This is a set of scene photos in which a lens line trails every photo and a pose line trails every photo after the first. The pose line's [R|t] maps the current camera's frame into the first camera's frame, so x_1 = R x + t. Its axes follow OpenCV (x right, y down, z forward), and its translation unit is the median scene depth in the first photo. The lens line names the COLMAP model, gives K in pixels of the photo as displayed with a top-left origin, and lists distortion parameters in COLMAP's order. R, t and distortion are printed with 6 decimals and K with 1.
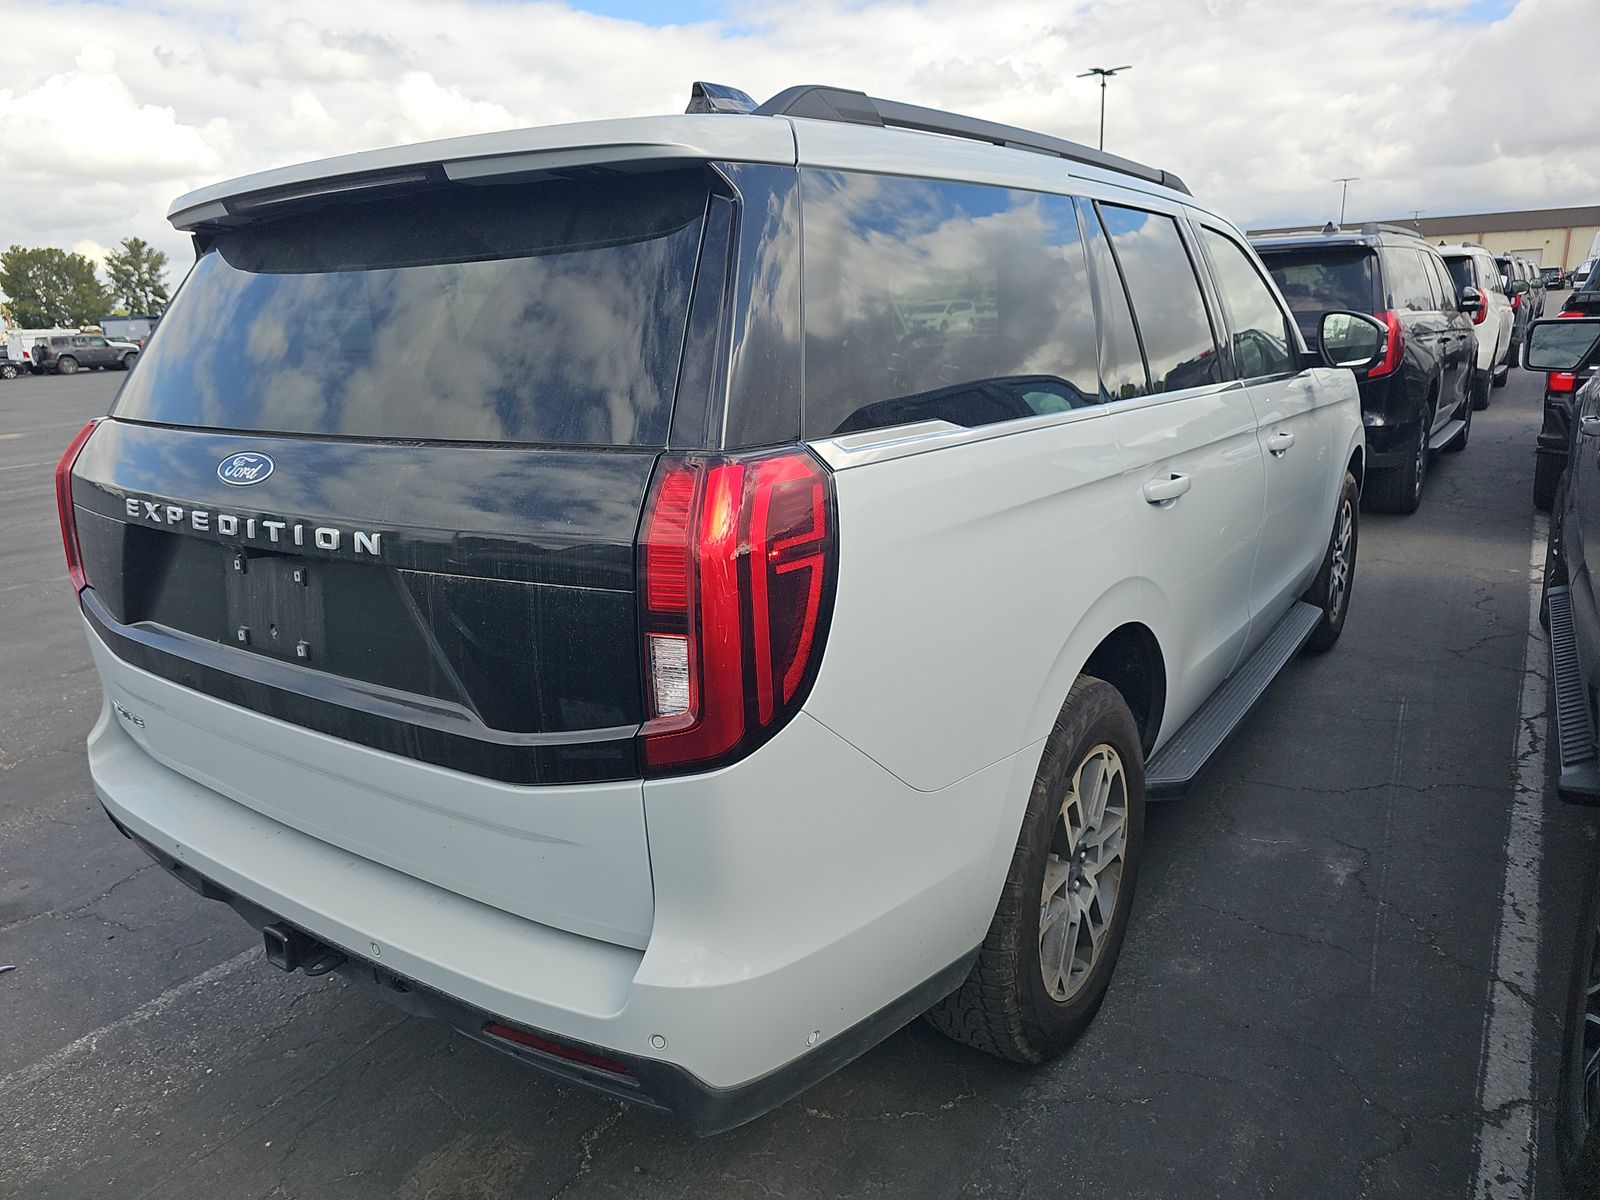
lens RADIAL K [[1066.0, 0, 785.9], [0, 1066.0, 590.4], [0, 0, 1]] dist [0.017852, -0.005219]
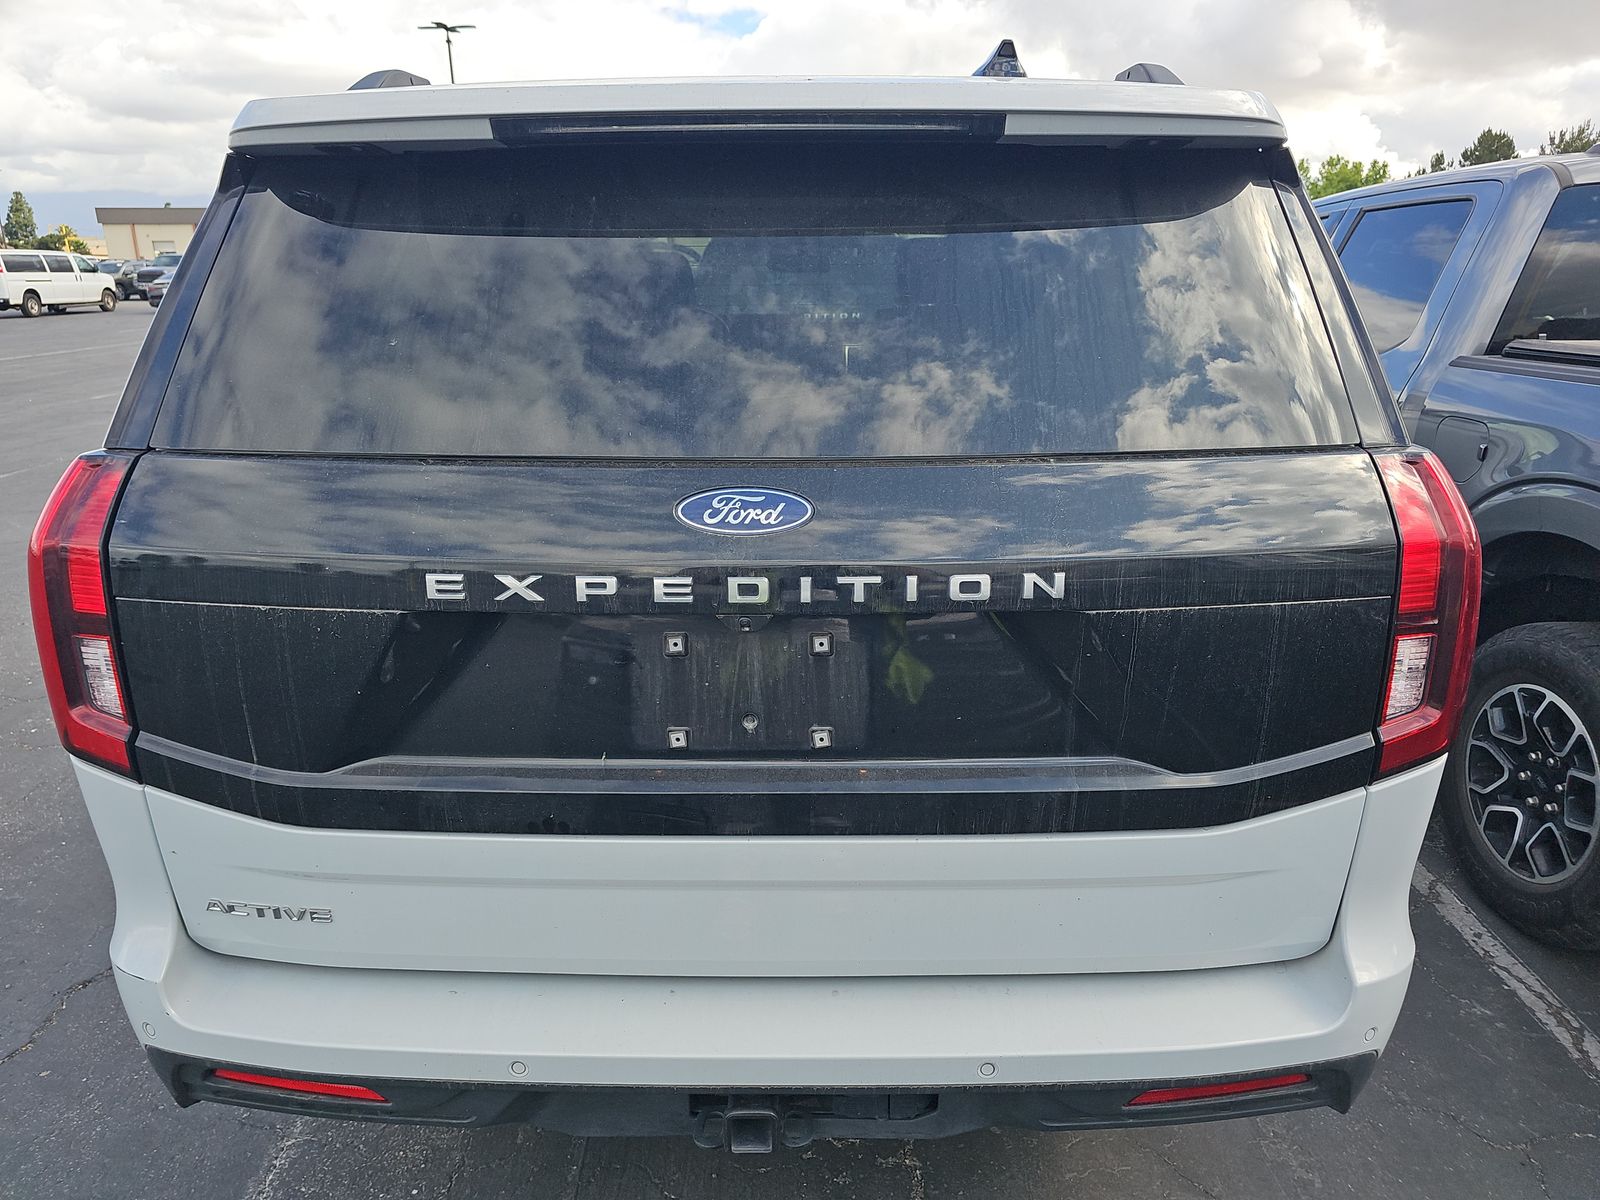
lens RADIAL K [[1066.0, 0, 787.5], [0, 1066.0, 608.5], [0, 0, 1]] dist [0.017852, -0.005219]
pose [[0.828663, -0.143175, 0.541127, -0.864162], [0.118891, 0.989696, 0.079795, -0.100249], [-0.546976, -0.001788, 0.837147, 0.369199]]
